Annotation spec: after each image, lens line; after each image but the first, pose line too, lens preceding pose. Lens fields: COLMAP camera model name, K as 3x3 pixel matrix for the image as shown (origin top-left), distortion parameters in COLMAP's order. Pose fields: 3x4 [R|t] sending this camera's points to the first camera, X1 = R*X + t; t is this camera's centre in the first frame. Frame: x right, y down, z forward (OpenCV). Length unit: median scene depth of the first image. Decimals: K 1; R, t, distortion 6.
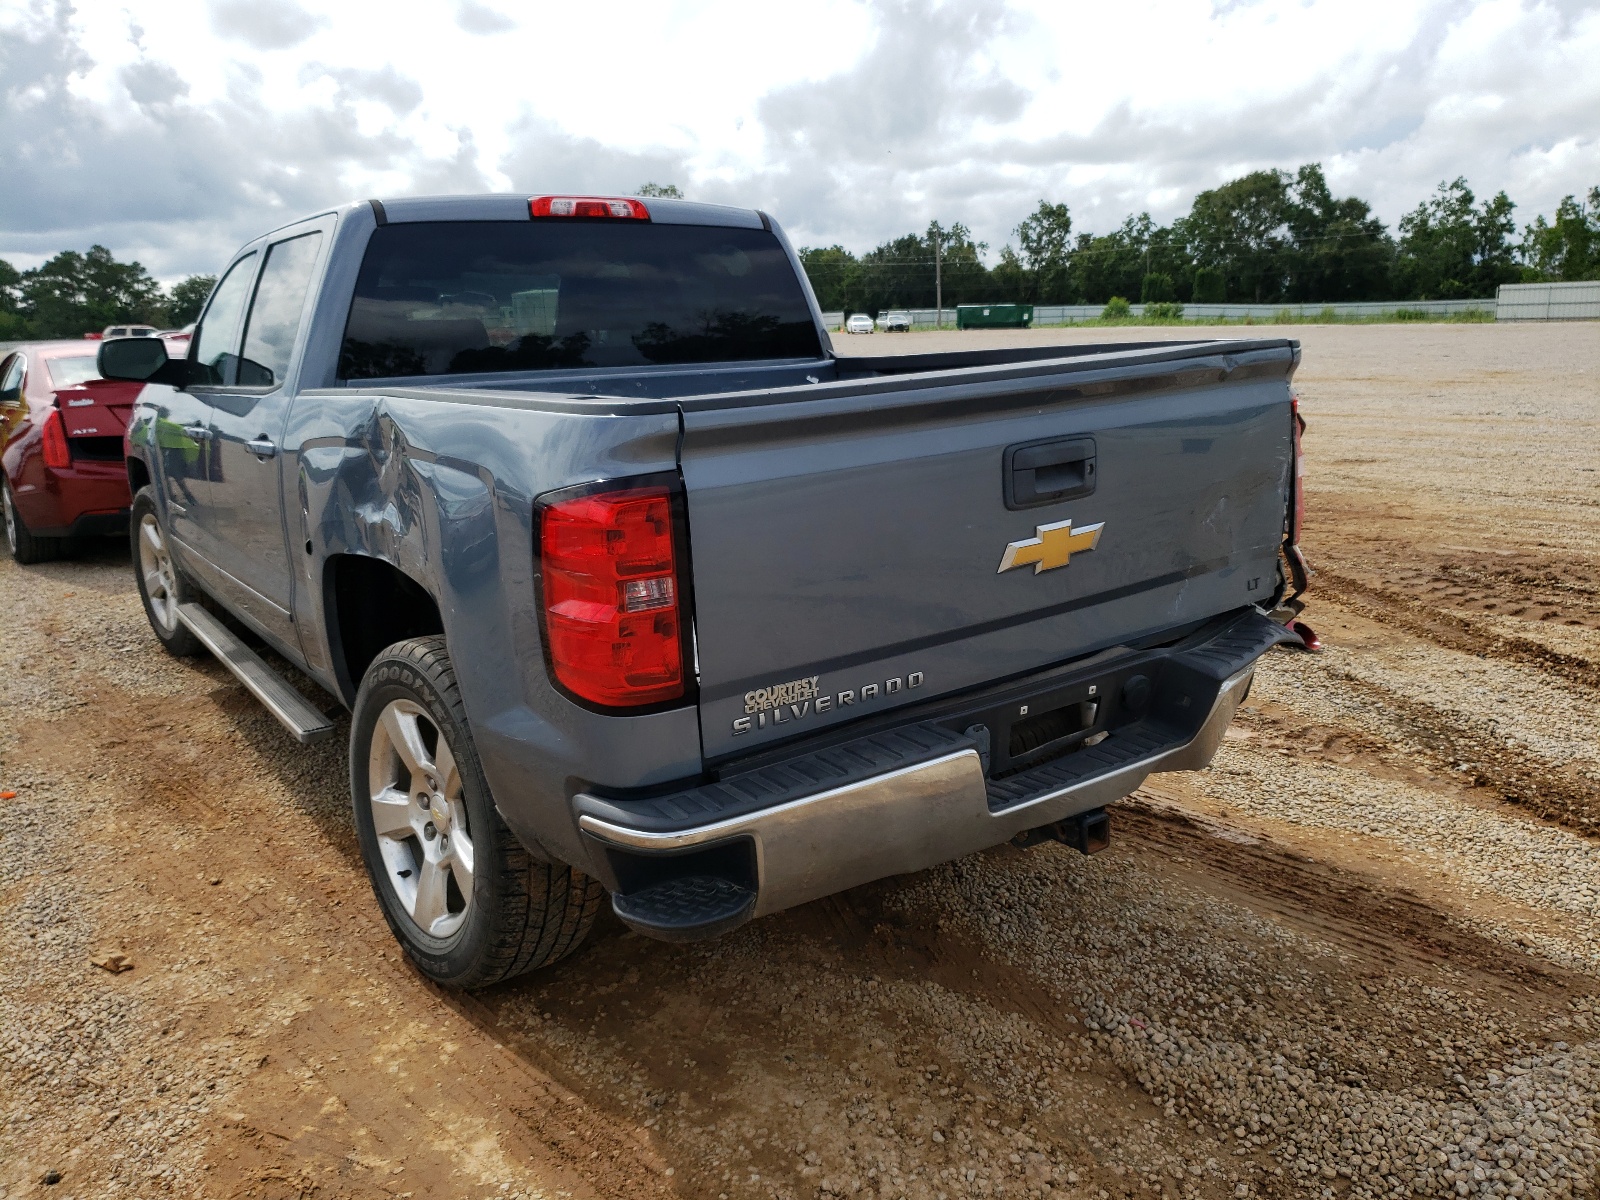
lens RADIAL K [[1251.3, 0, 798.8], [0, 1251.3, 612.8], [0, 0, 1]] dist [0.012560, 0.002259]
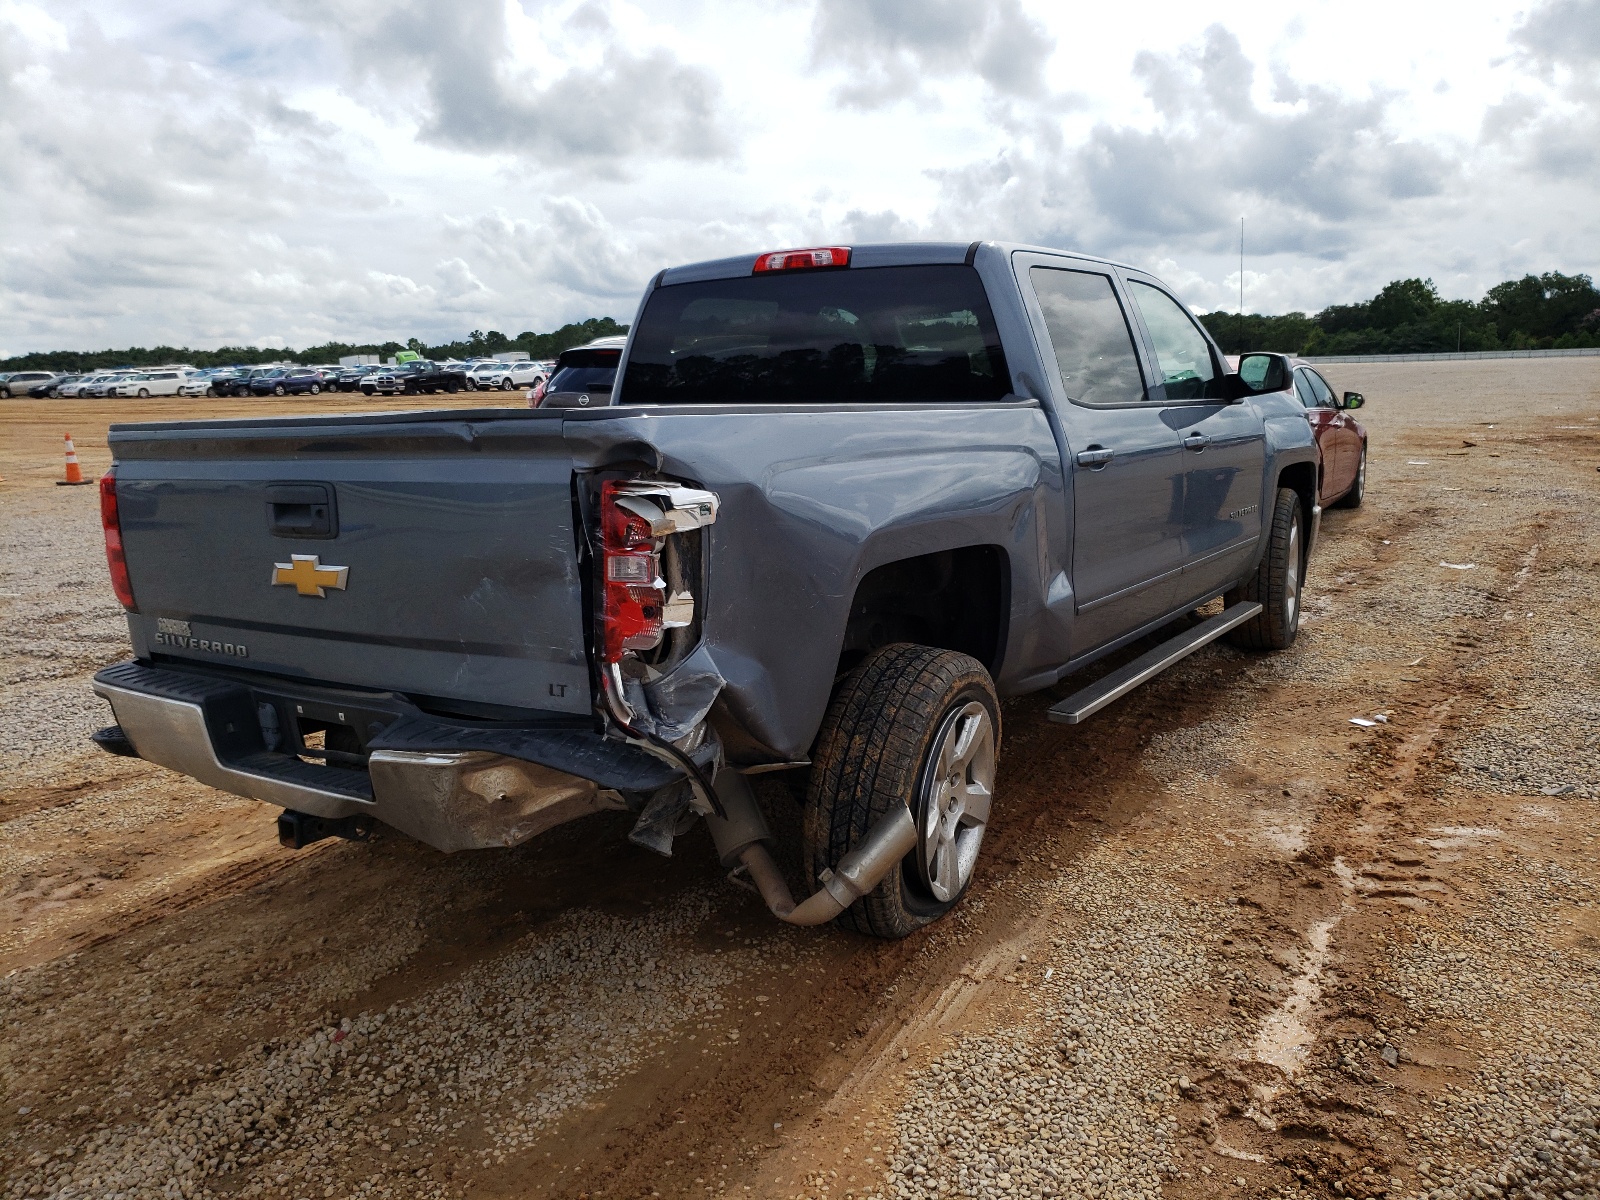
lens RADIAL K [[1232.2, 0, 810.2], [0, 1232.2, 593.6], [0, 0, 1]] dist [0.001323, 0.000026]
pose [[0.365031, 0.188278, -0.911759, 1.272603], [-0.197716, 0.972675, 0.121700, -0.240775], [0.909759, 0.135845, 0.392282, 0.882878]]
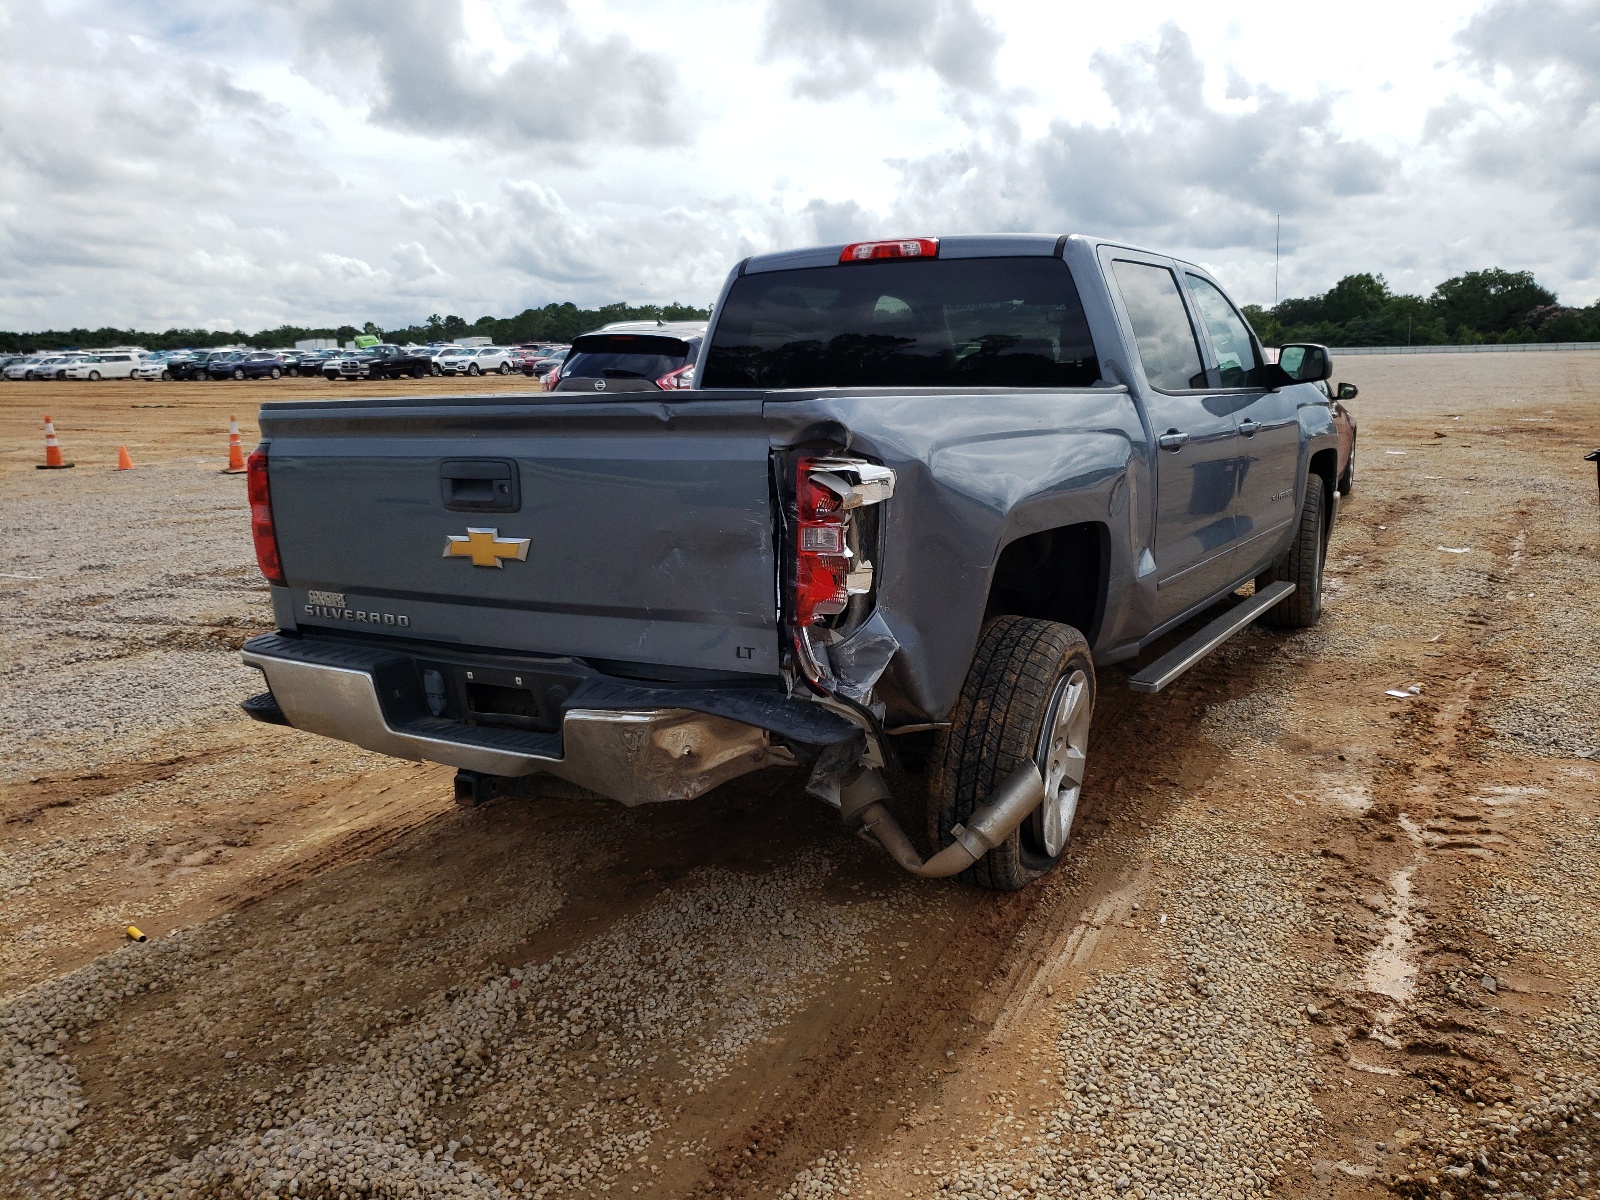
lens RADIAL K [[1232.2, 0, 830.8], [0, 1232.2, 585.3], [0, 0, 1]] dist [0.001323, 0.000026]
pose [[0.407851, 0.190376, -0.892980, 1.278843], [-0.203123, 0.972431, 0.114542, -0.201429], [0.890167, 0.134669, 0.435277, 0.706803]]
